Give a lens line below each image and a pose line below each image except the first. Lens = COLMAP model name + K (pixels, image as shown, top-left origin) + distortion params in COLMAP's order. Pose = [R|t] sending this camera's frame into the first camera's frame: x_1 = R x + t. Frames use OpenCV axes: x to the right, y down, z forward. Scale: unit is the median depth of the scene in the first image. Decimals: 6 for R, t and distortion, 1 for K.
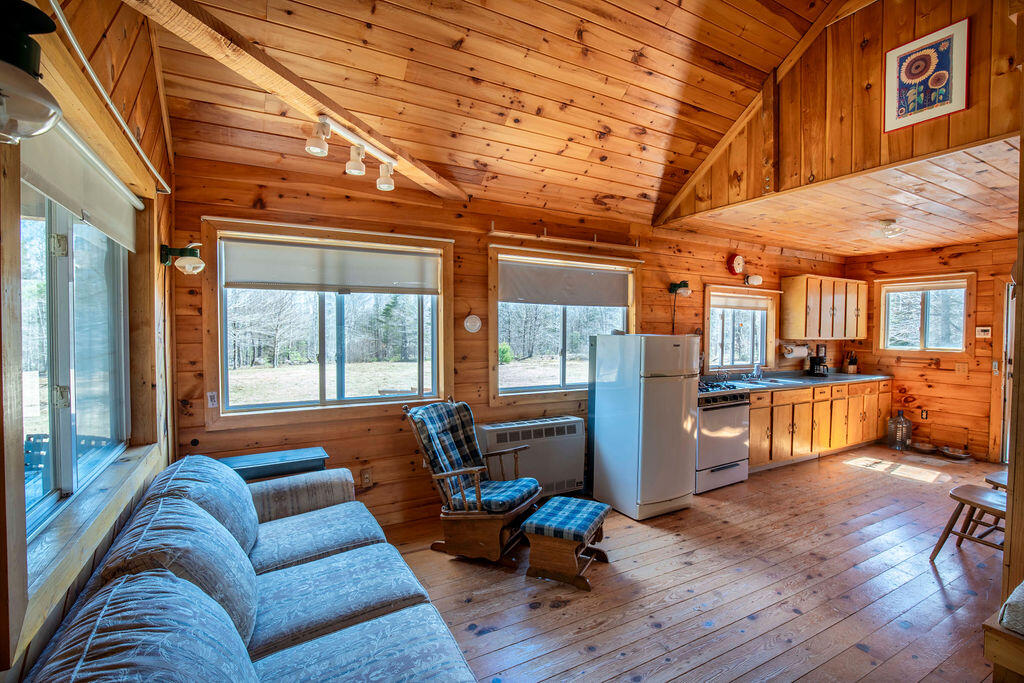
lens RADIAL K [[471.6, 0, 513.7], [0, 471.6, 344.1], [0, 0, 1]] dist [-0.034574, 0.004407]
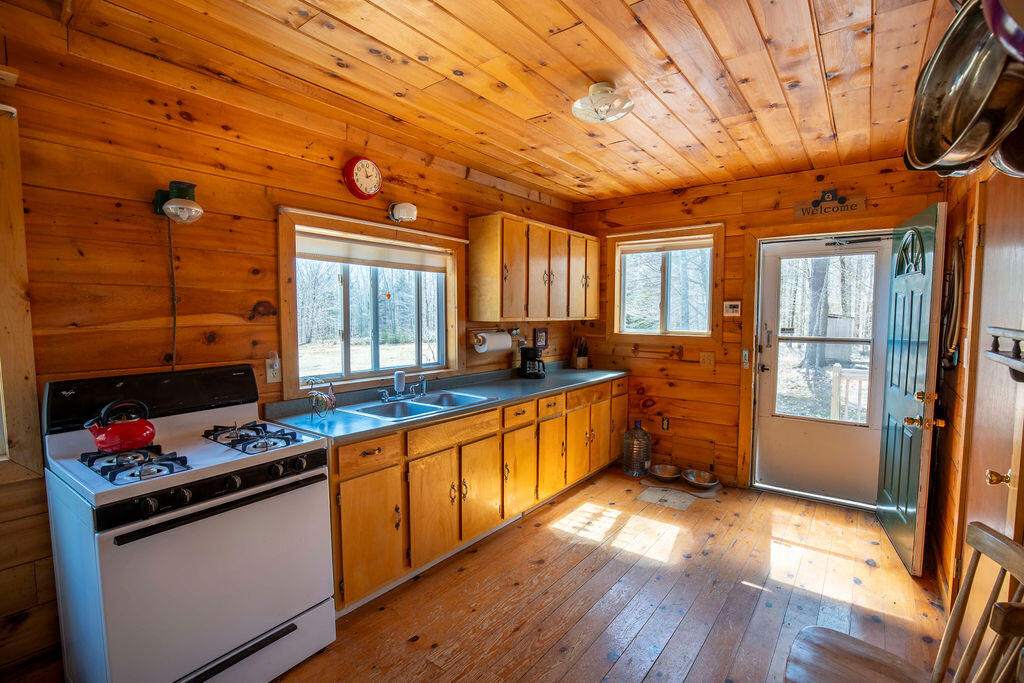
lens RADIAL K [[471.6, 0, 518.3], [0, 471.6, 346.5], [0, 0, 1]] dist [-0.034574, 0.004407]
pose [[0.913921, -0.034197, 0.404448, 0.391776], [0.016349, 0.998737, 0.047500, -0.006312], [-0.405562, -0.036799, 0.913326, 0.428421]]
